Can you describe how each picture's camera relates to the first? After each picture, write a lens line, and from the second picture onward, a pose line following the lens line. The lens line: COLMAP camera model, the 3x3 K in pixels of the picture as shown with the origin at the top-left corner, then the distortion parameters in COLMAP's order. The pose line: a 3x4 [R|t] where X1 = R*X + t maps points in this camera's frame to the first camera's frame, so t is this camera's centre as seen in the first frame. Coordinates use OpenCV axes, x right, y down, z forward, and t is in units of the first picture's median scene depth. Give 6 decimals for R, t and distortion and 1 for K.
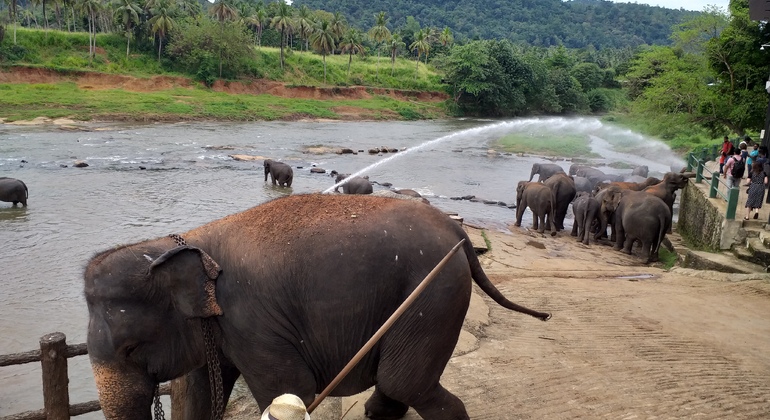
lens RADIAL K [[673.0, 0, 385.0], [0, 673.0, 210.0], [0, 0, 1]] dist [-0.001119, 0.017313]
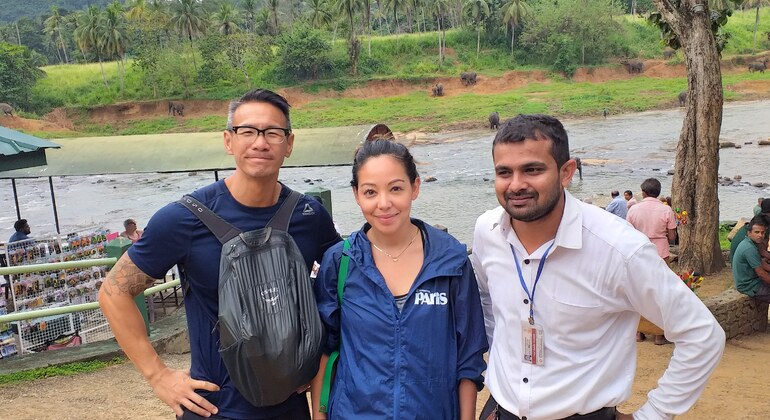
lens RADIAL K [[673.0, 0, 385.0], [0, 673.0, 210.0], [0, 0, 1]] dist [-0.001119, 0.017313]
pose [[0.881514, -0.030959, -0.471141, -0.072010], [0.024648, 0.999505, -0.019561, -0.004037], [0.471513, 0.005631, 0.881841, 0.143156]]
